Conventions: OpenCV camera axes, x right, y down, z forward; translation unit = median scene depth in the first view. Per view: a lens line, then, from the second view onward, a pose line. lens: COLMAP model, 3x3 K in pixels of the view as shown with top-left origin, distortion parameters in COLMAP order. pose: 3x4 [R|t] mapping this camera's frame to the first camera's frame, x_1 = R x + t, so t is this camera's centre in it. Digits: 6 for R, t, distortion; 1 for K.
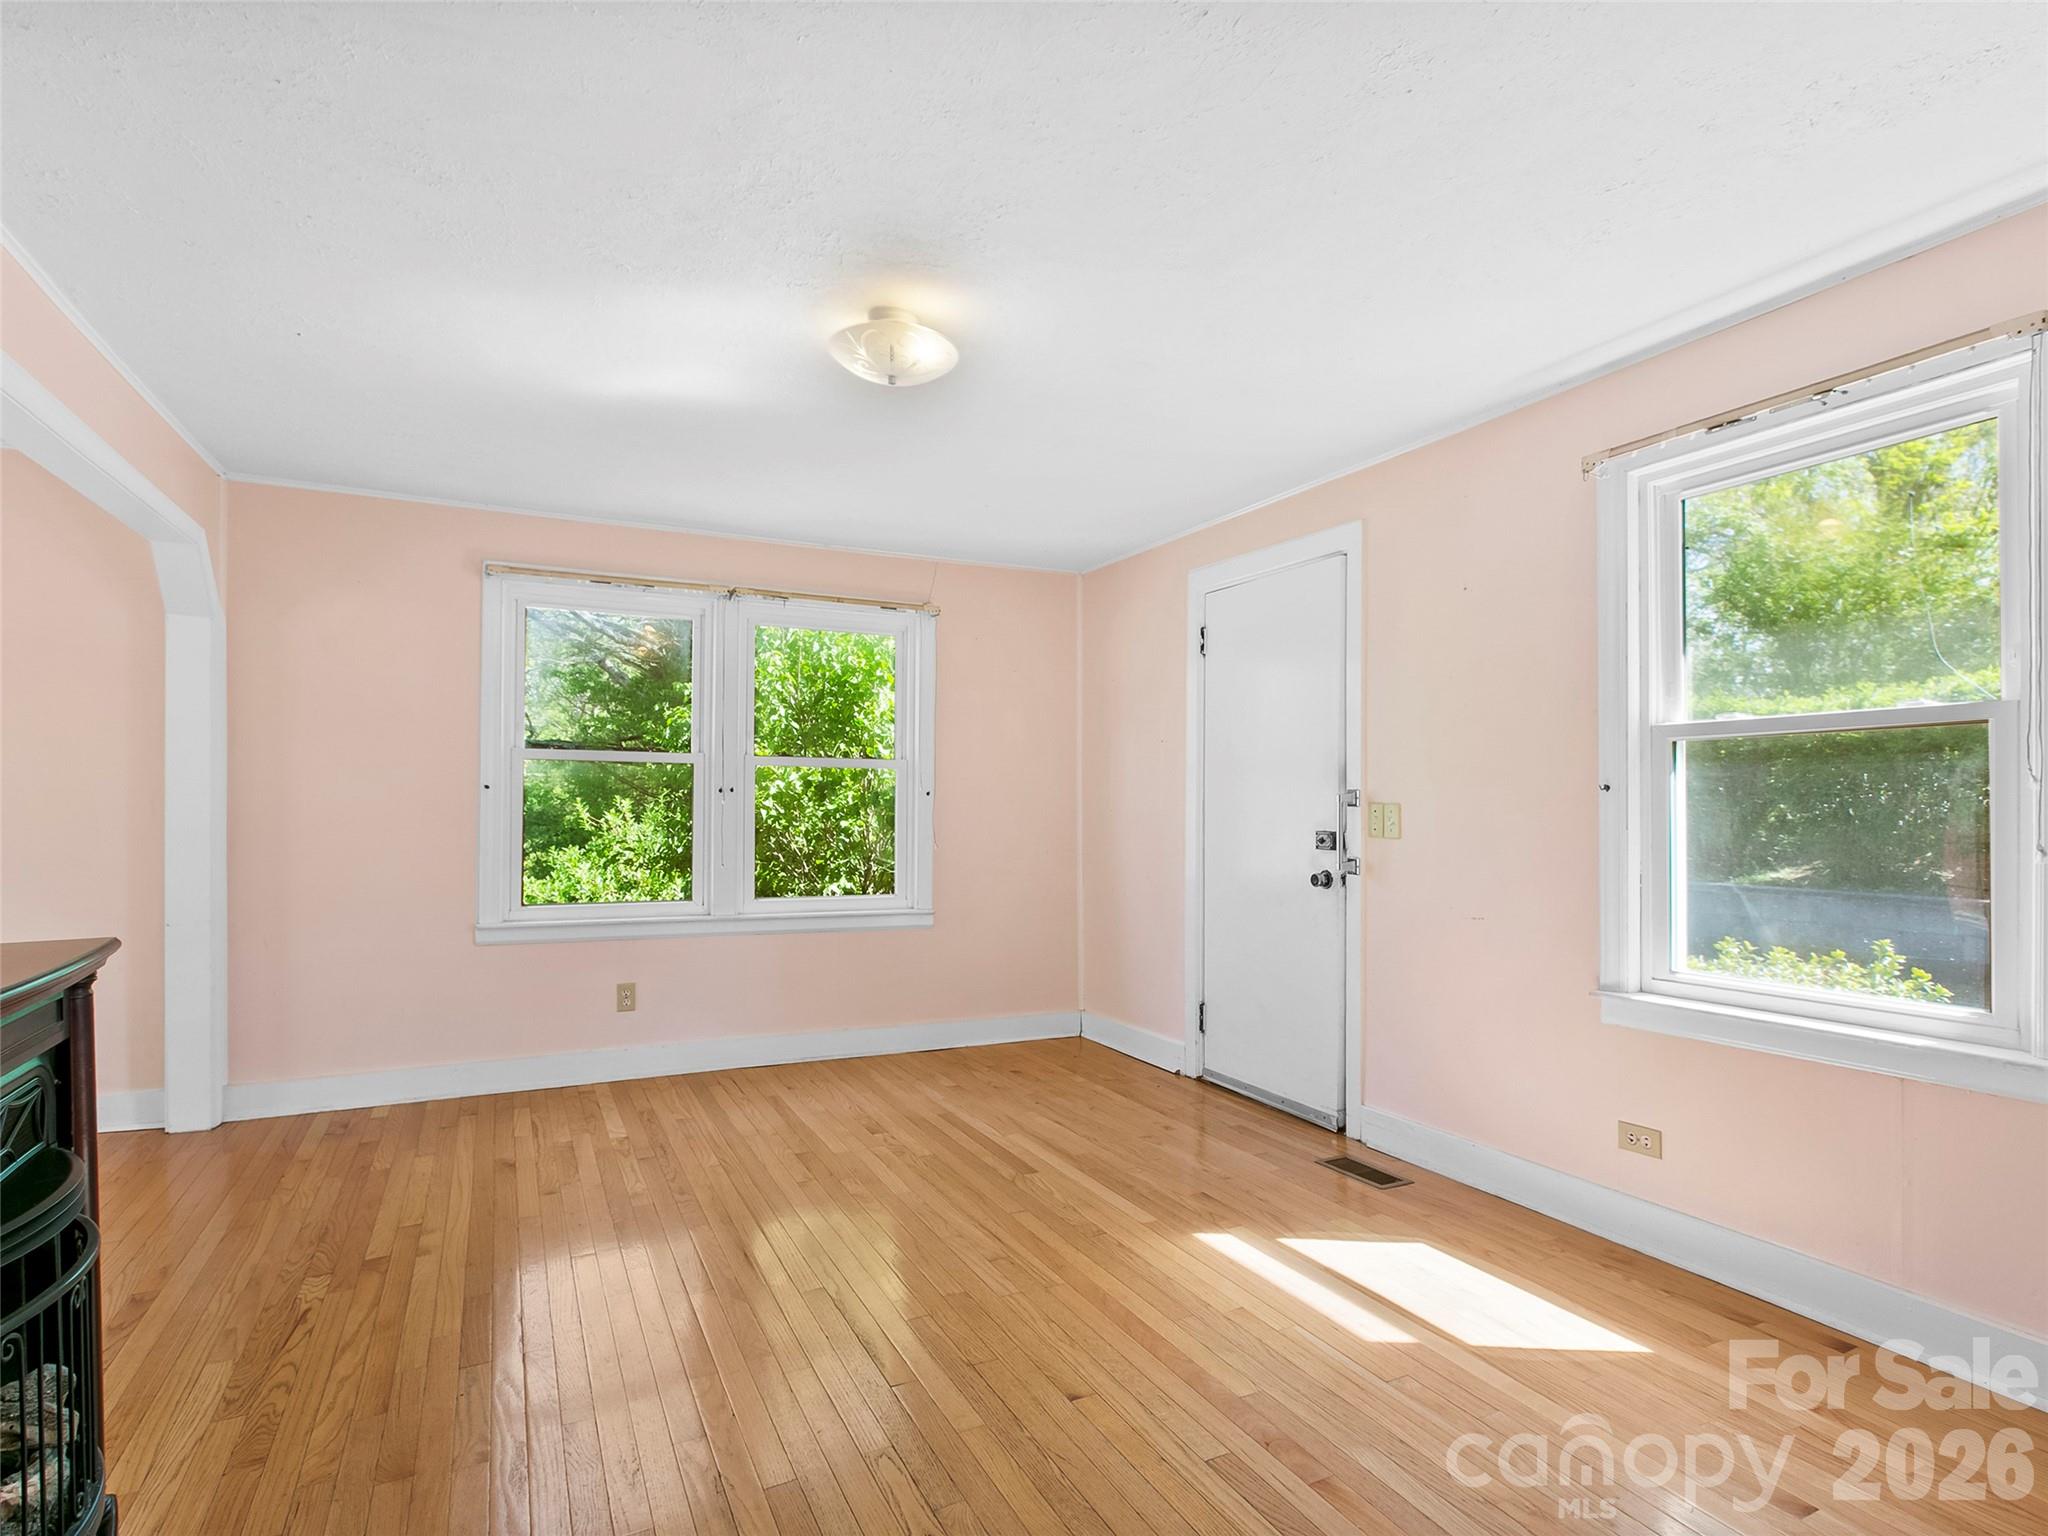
lens RADIAL K [[1072.5, 0, 1026.0], [0, 1072.5, 777.7], [0, 0, 1]] dist [-0.001875, 0.000467]
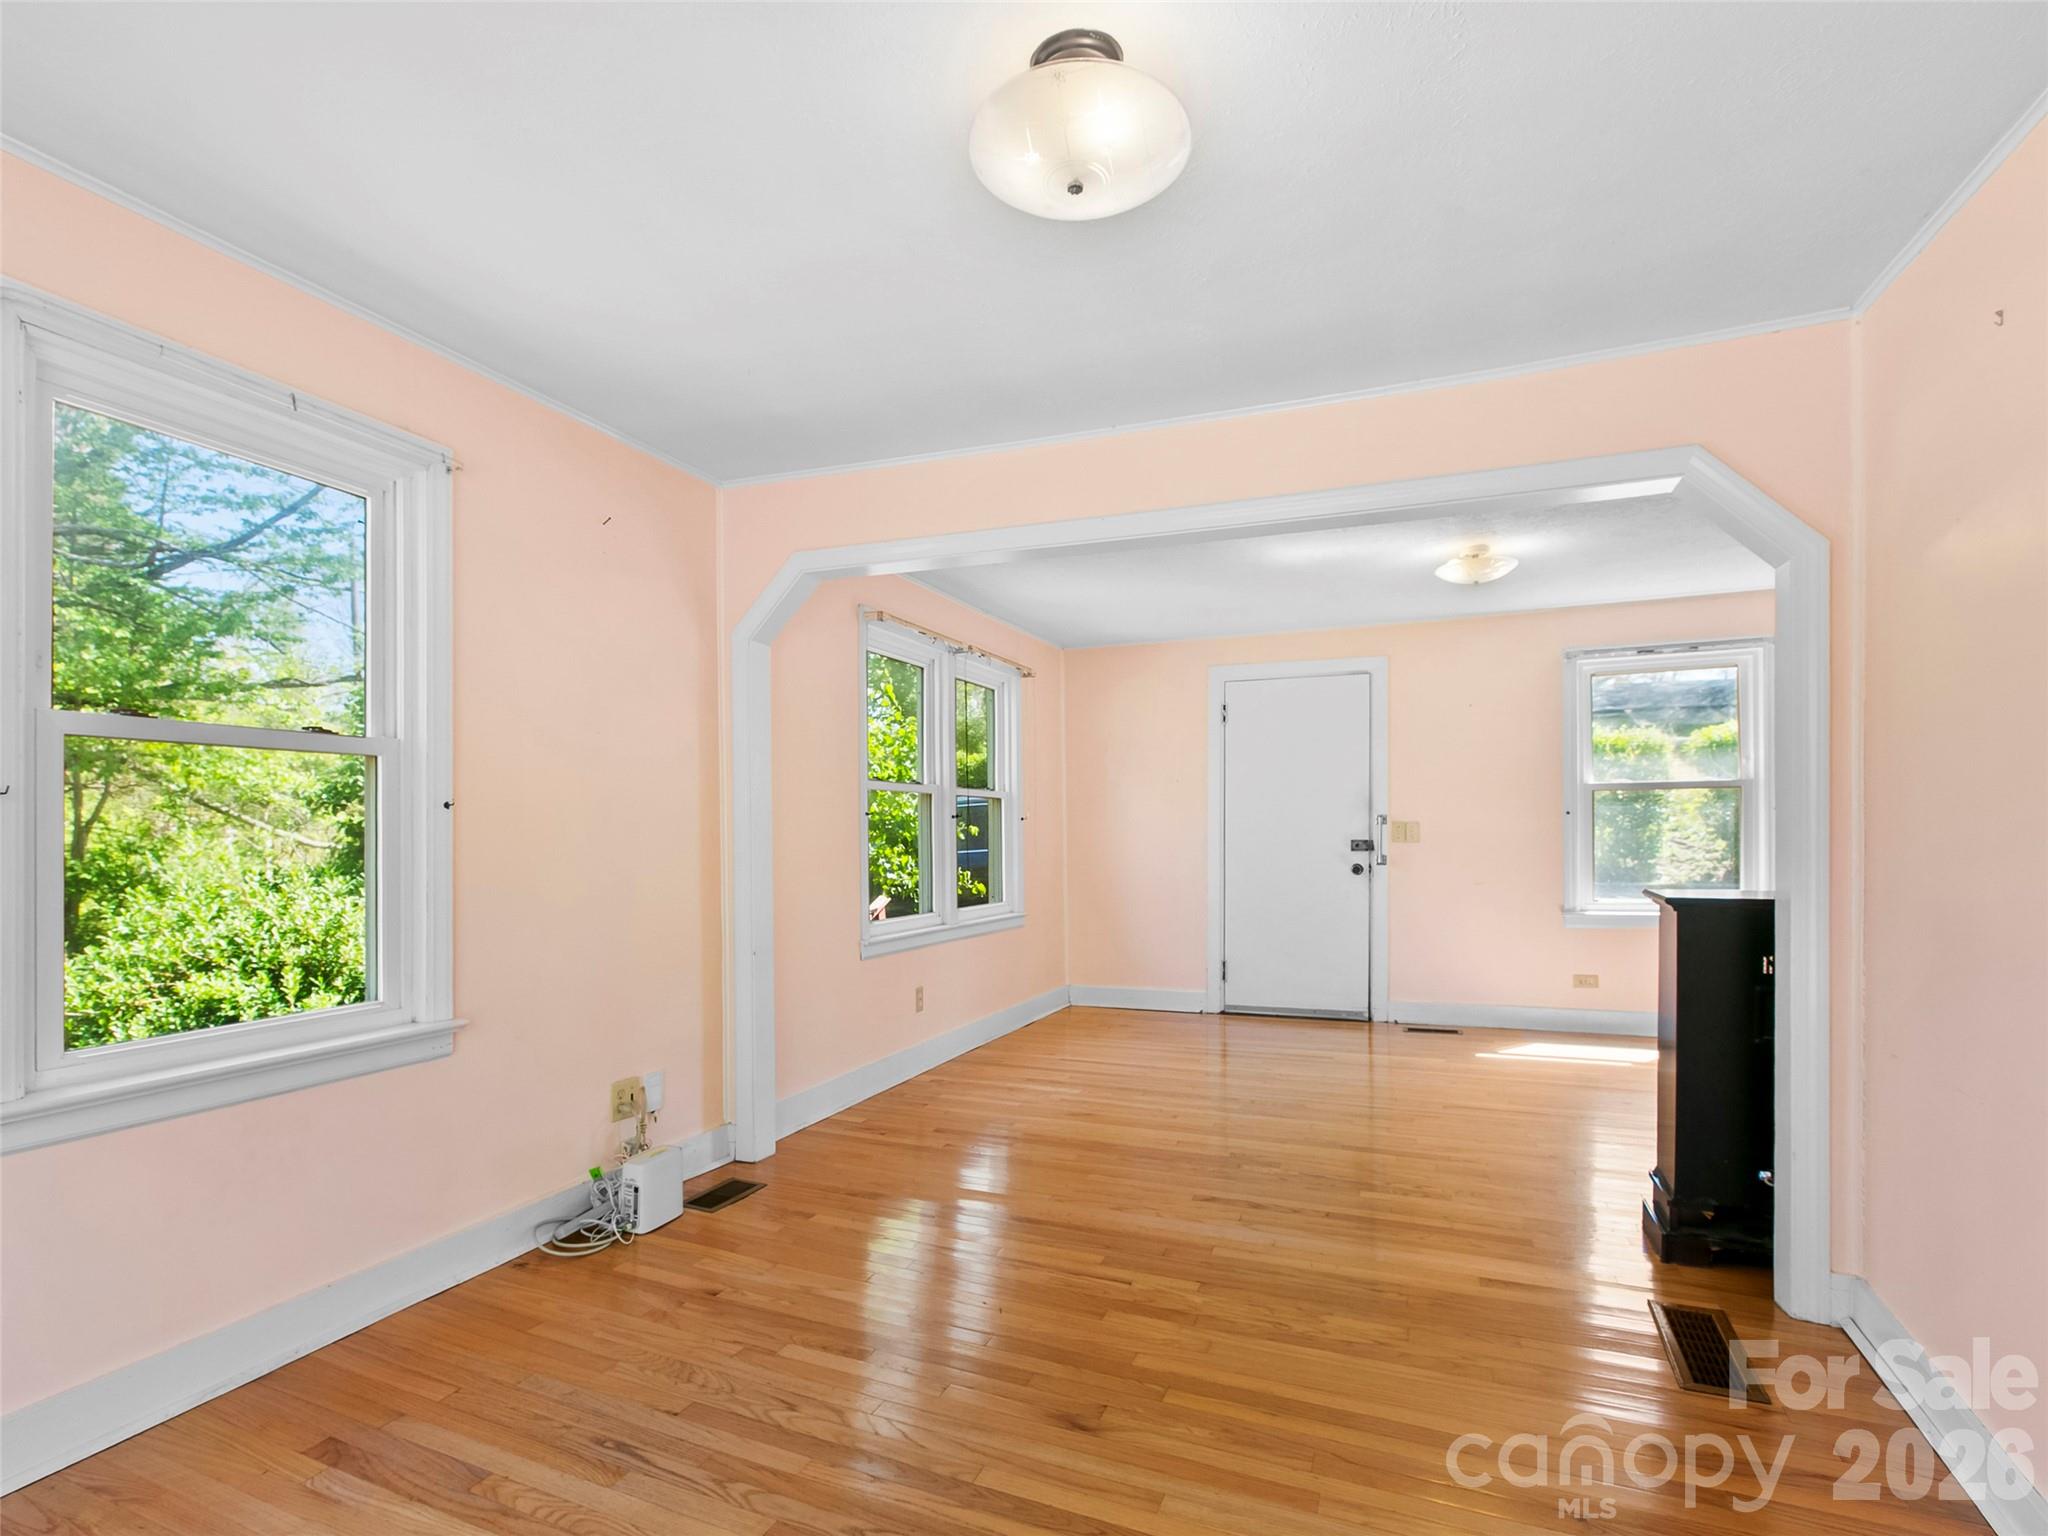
lens RADIAL K [[1072.5, 0, 1009.6], [0, 1072.5, 782.5], [0, 0, 1]] dist [-0.001875, 0.000467]
pose [[0.786357, 0.008003, 0.617721, -1.146377], [-0.000906, 0.999930, -0.011801, -0.017830], [-0.617772, 0.008721, 0.786309, 0.033345]]
